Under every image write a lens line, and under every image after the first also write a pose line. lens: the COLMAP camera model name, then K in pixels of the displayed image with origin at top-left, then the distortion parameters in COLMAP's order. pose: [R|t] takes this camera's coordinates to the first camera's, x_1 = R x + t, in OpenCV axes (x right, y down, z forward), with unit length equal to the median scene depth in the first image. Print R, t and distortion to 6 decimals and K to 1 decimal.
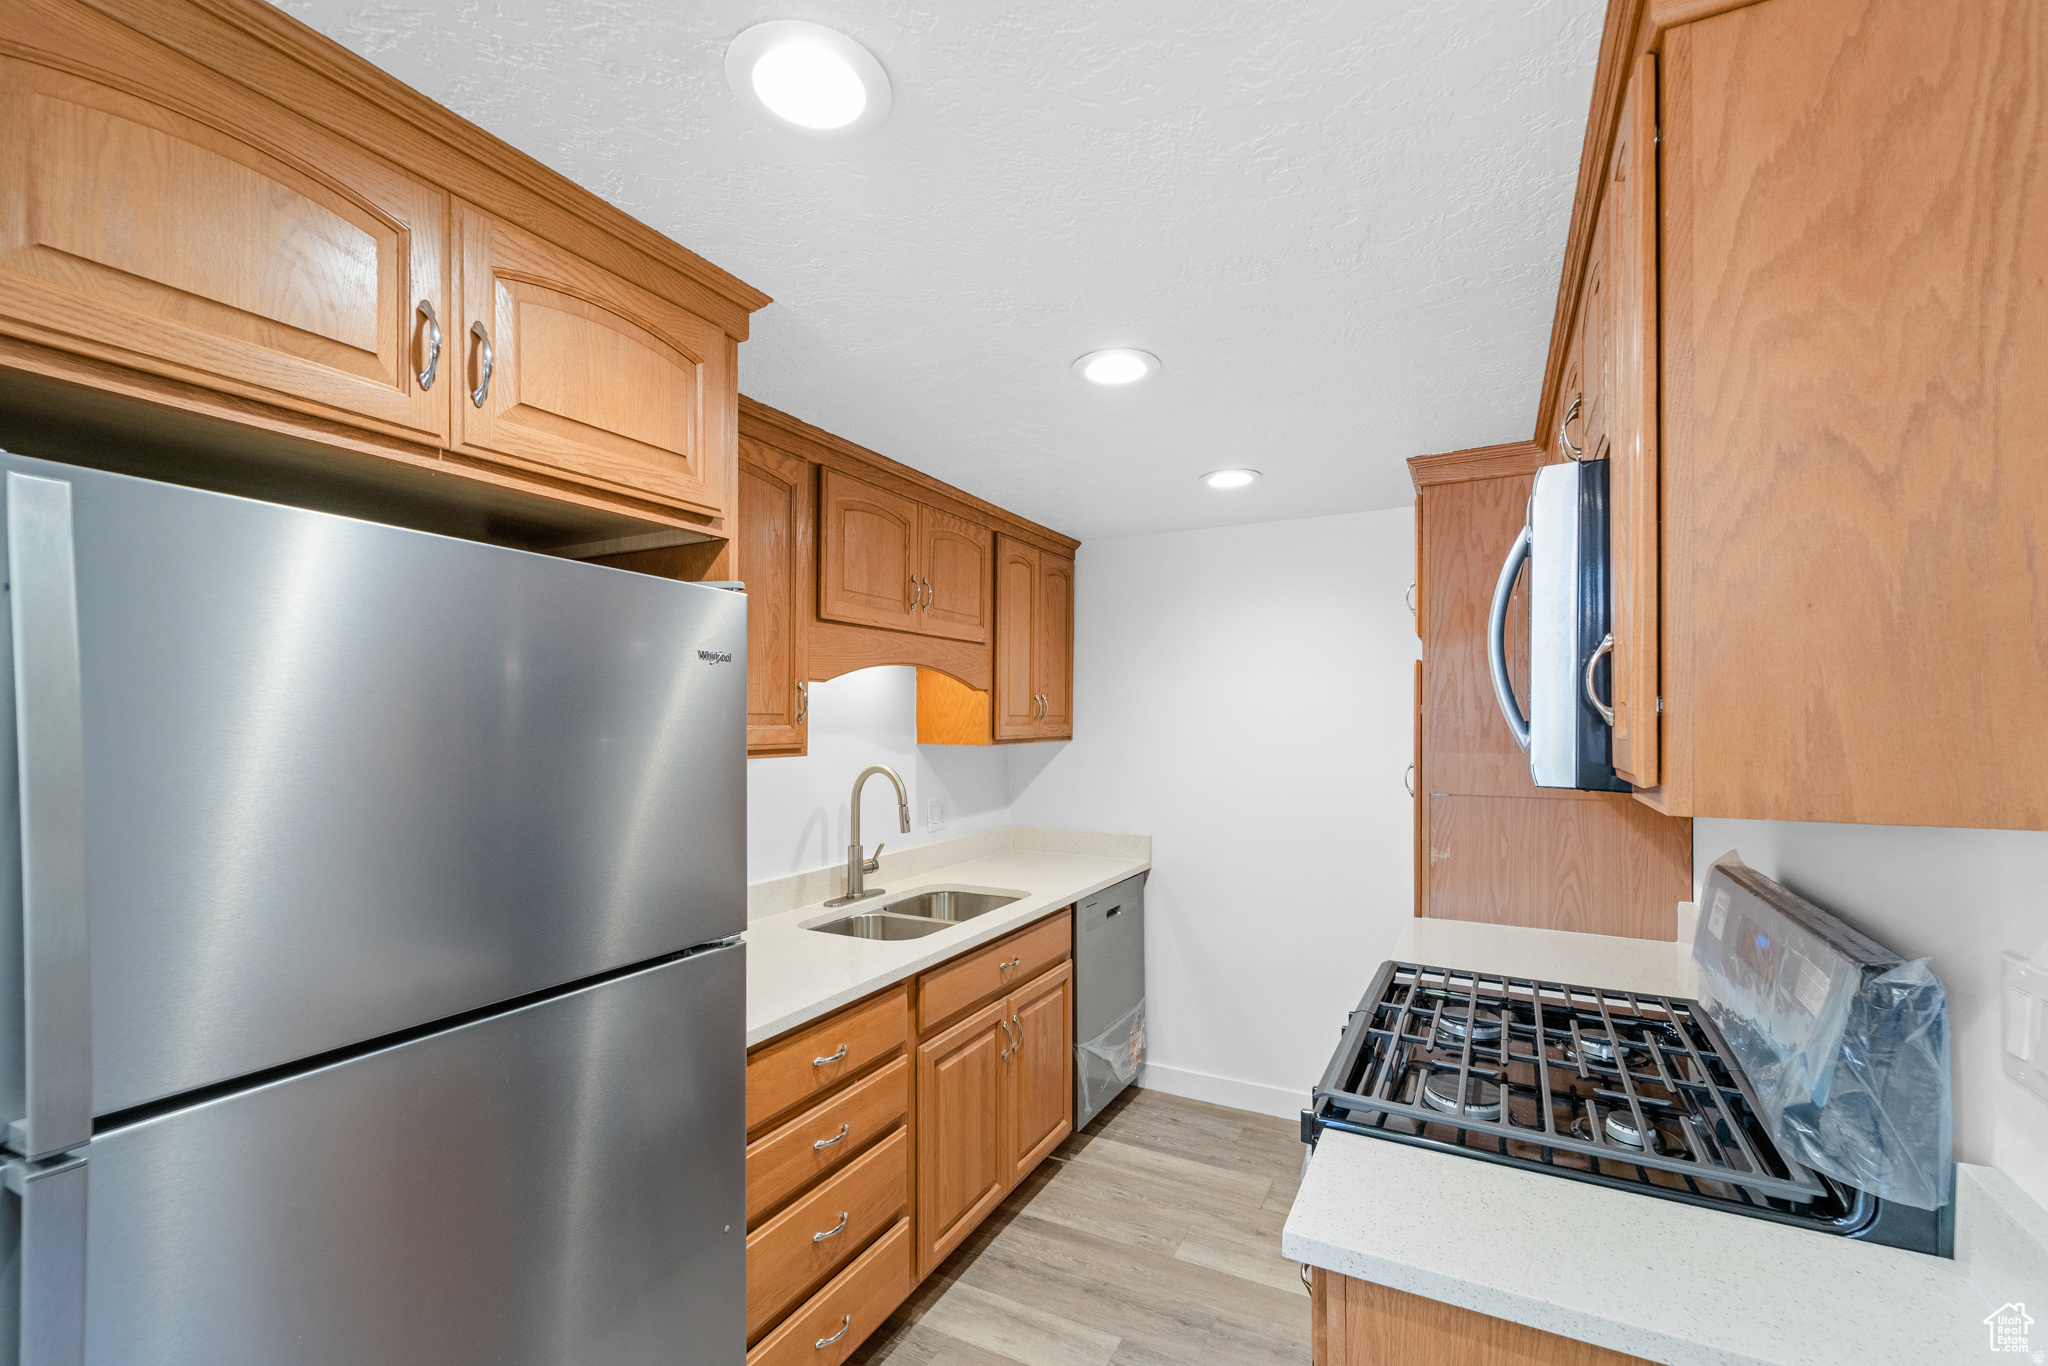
lens RADIAL K [[863.1, 0, 1023.9], [0, 863.1, 709.0], [0, 0, 1]] dist [-0.012563, -0.000197]
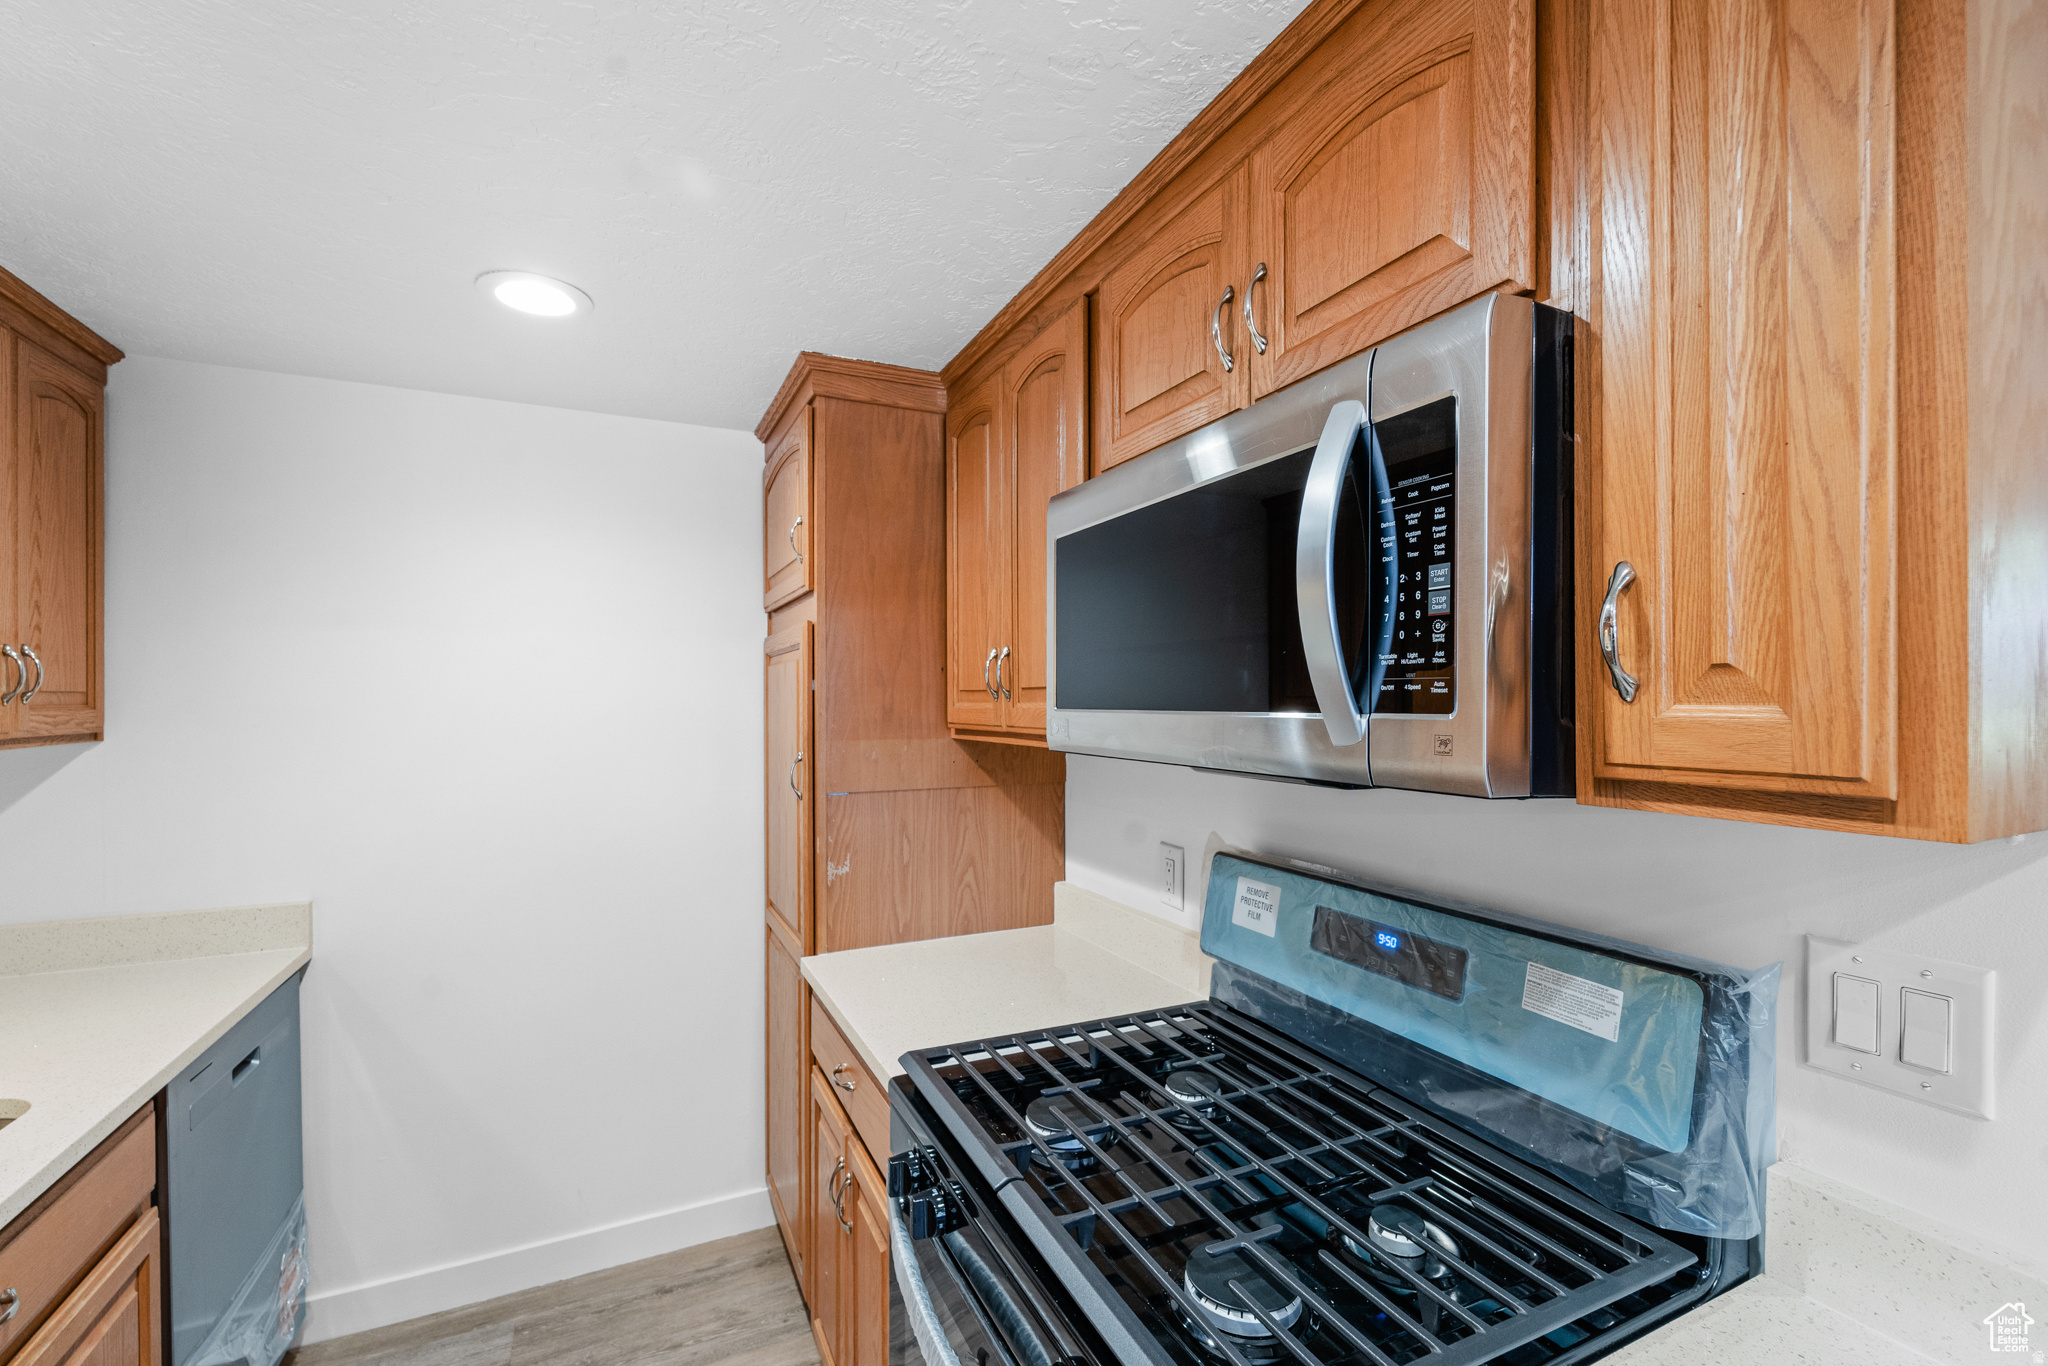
lens RADIAL K [[862.2, 0, 1025.4], [0, 862.2, 706.4], [0, 0, 1]] dist [0.000388, -0.000361]
pose [[0.587269, -0.006175, 0.809369, -0.047248], [-0.007495, 0.999887, 0.013067, 0.007142], [-0.809357, -0.013740, 0.587156, 0.357188]]
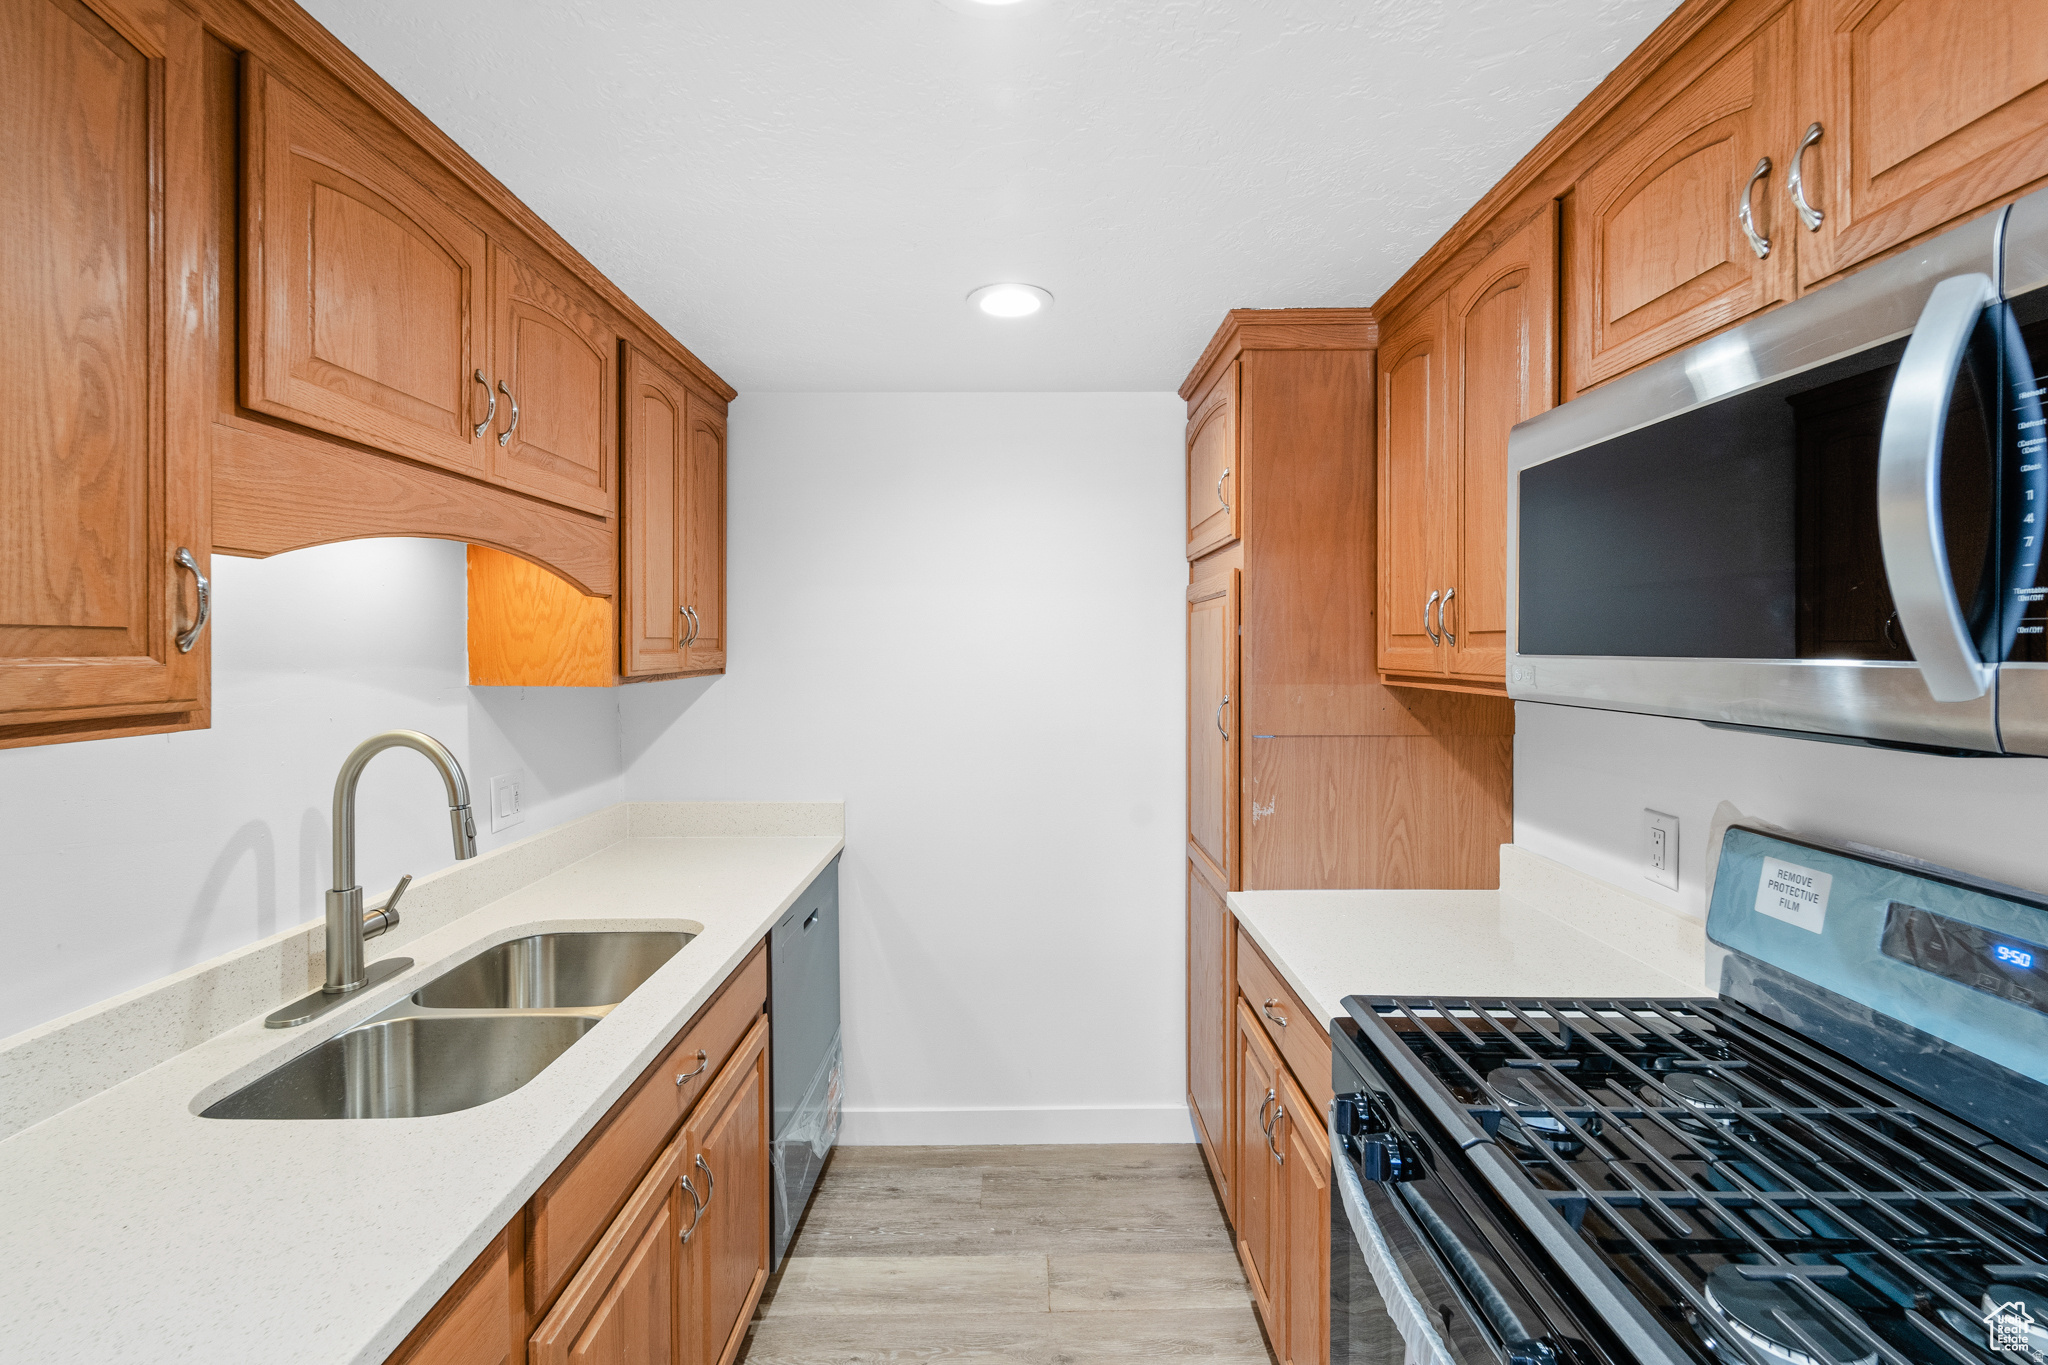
lens RADIAL K [[859.8, 0, 1034.8], [0, 859.8, 653.4], [0, 0, 1]] dist [0.002068, -0.003832]
pose [[0.876415, -0.005394, 0.481526, -0.080853], [-0.004206, 0.999813, 0.018854, 0.006750], [-0.481538, -0.018549, 0.876229, 0.356786]]
